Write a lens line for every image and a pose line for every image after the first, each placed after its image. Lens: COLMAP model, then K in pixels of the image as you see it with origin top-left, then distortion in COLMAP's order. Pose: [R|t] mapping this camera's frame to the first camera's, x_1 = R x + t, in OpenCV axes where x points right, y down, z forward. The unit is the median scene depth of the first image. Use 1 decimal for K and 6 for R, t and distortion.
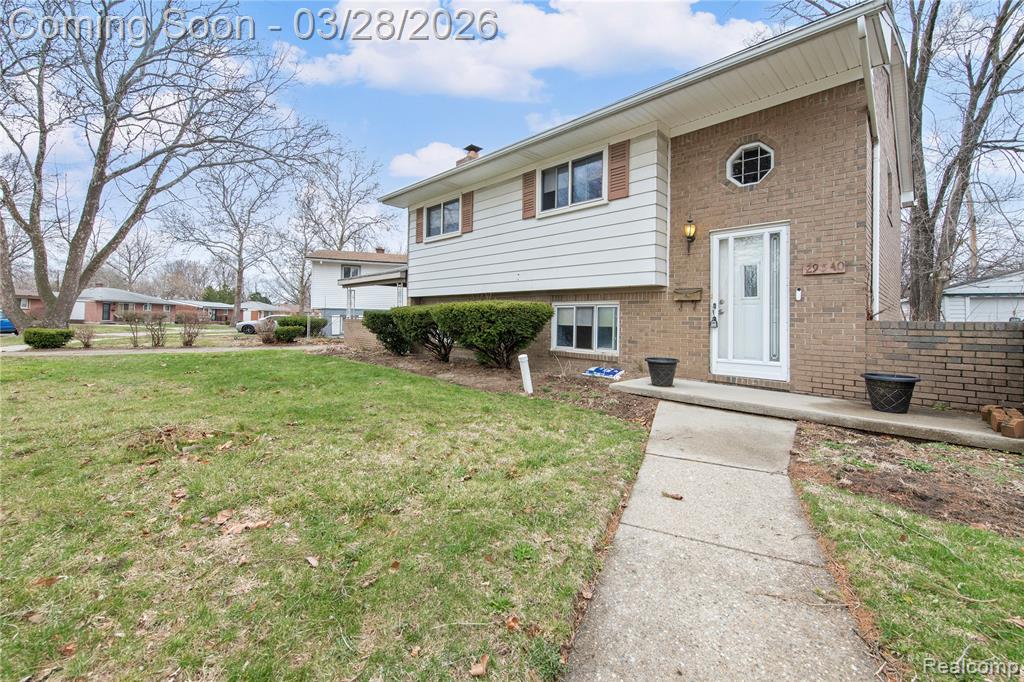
lens RADIAL K [[369.3, 0, 515.4], [0, 369.3, 325.9], [0, 0, 1]] dist [-0.000833, -0.000066]
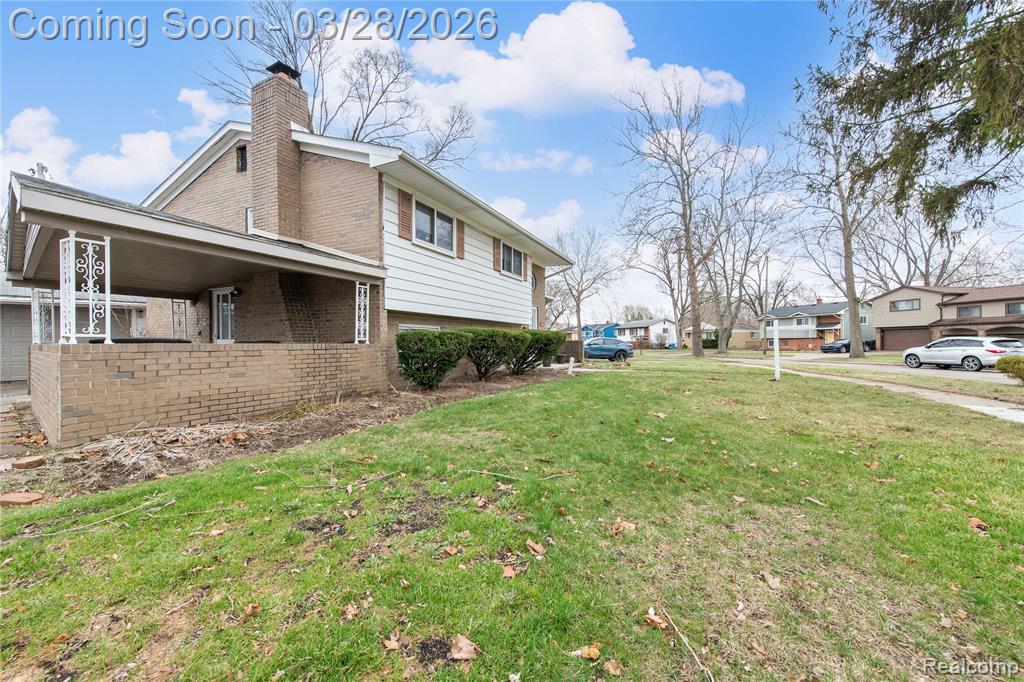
lens RADIAL K [[414.2, 0, 513.9], [0, 414.2, 345.2], [0, 0, 1]] dist [-0.000850, -0.000069]
pose [[-0.296637, -0.038295, 0.954222, -1.897265], [-0.007653, 0.999259, 0.037724, -0.074975], [-0.954960, 0.003887, -0.296710, 1.745302]]
